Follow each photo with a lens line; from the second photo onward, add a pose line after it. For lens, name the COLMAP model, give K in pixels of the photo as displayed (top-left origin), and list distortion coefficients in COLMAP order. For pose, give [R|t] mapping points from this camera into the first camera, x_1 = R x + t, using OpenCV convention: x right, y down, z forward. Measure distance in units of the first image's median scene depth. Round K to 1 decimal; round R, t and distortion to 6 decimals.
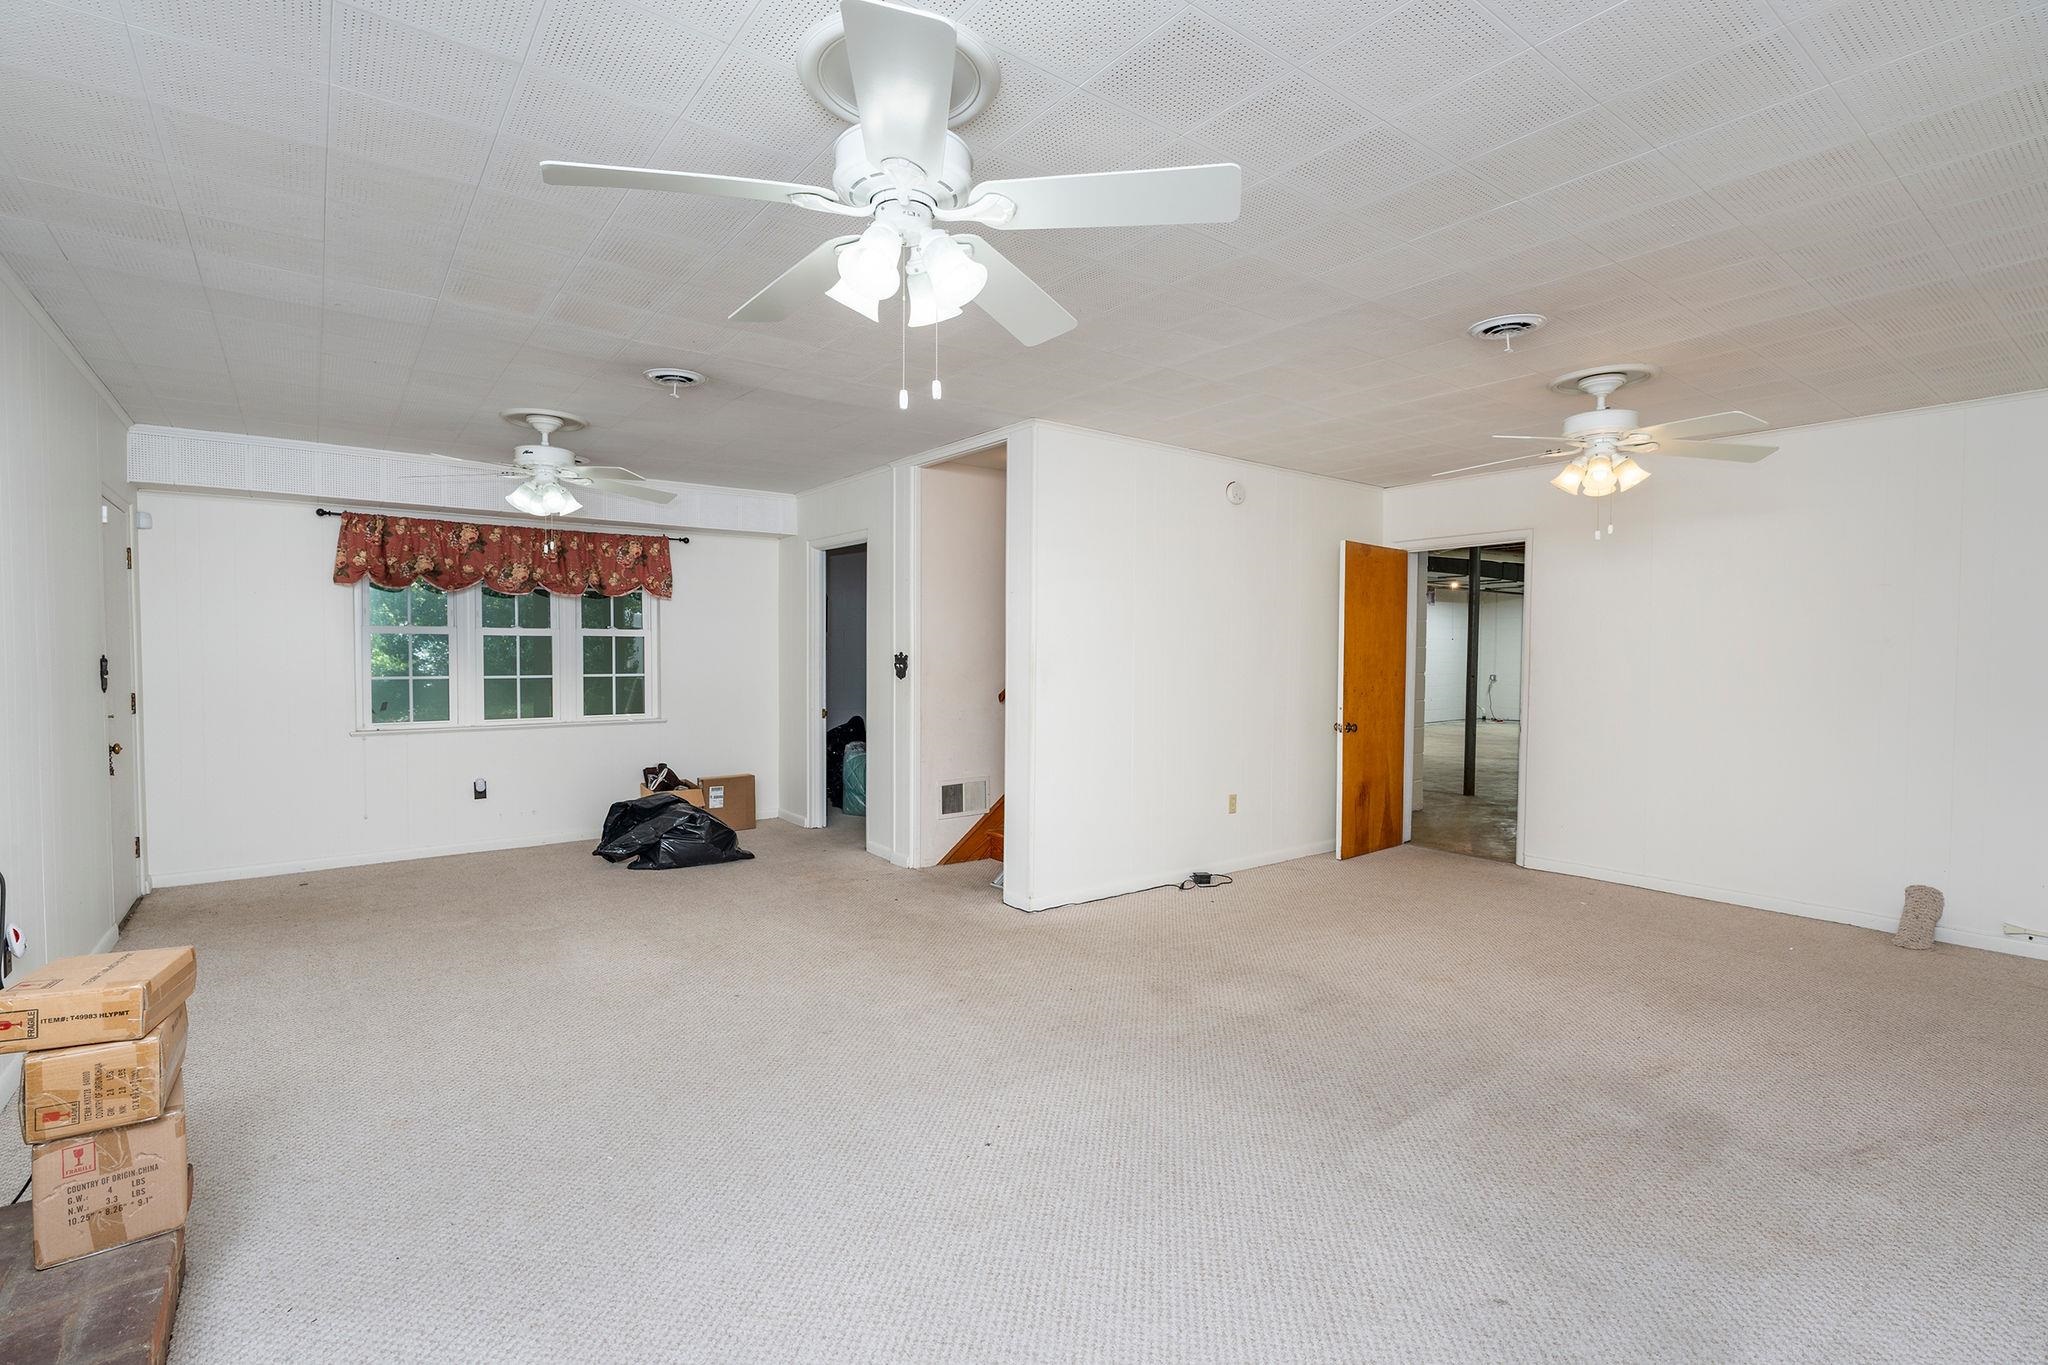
lens RADIAL K [[938.4, 0, 1018.1], [0, 938.4, 689.2], [0, 0, 1]] dist [-0.011994, 0.004607]
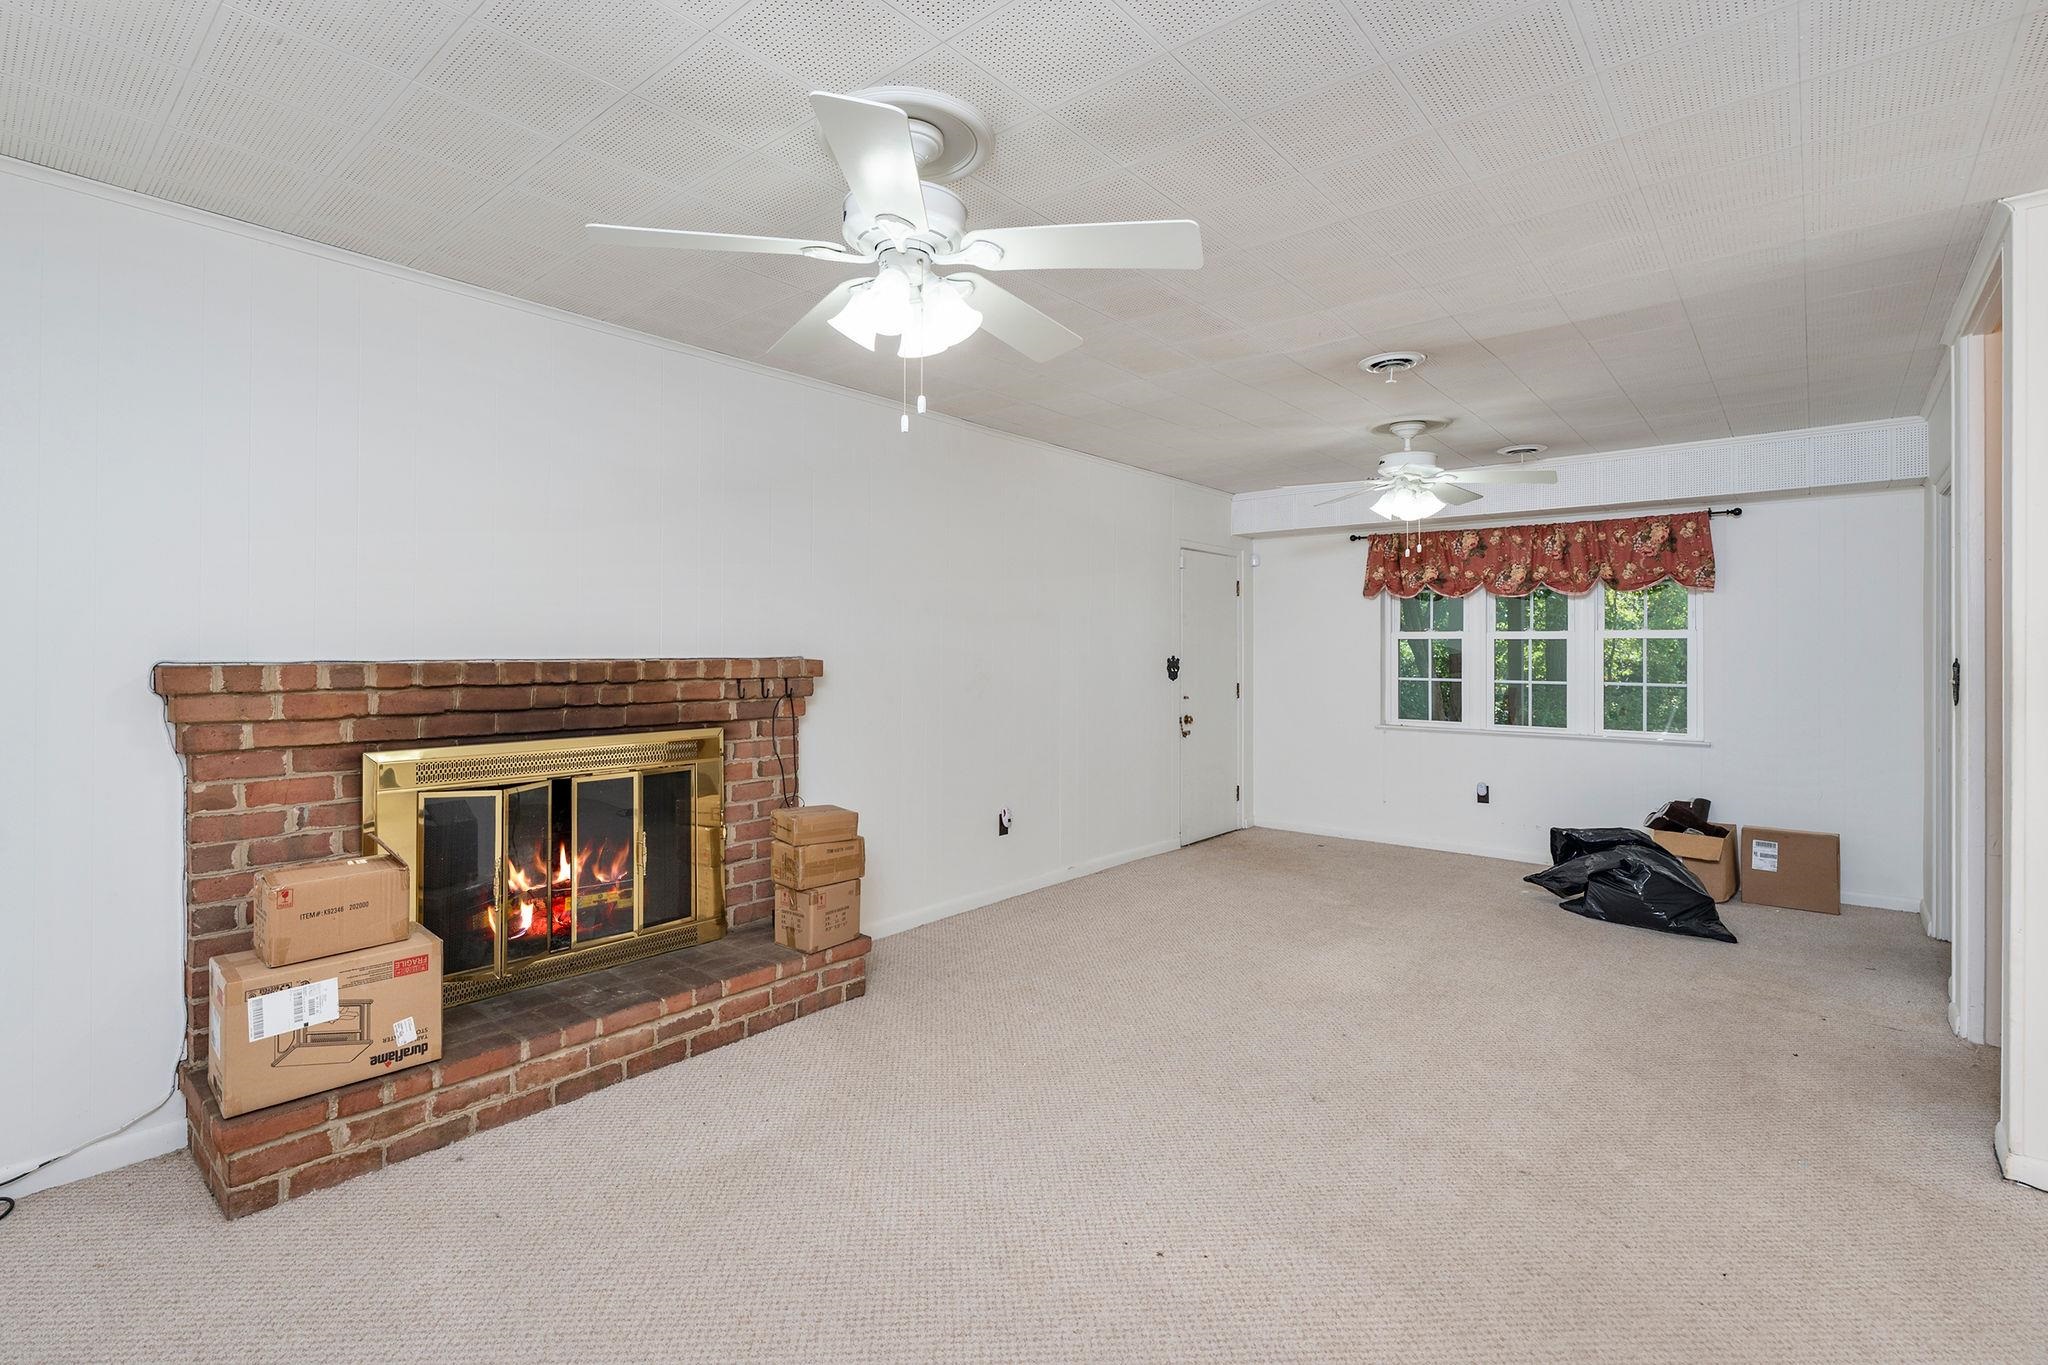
lens RADIAL K [[938.4, 0, 961.4], [0, 938.4, 635.1], [0, 0, 1]] dist [-0.011994, 0.004607]
pose [[0.190458, -0.017345, -0.981542, 0.307058], [-0.044641, 0.998657, -0.026310, -0.010723], [0.980680, 0.048828, 0.189428, 0.264610]]
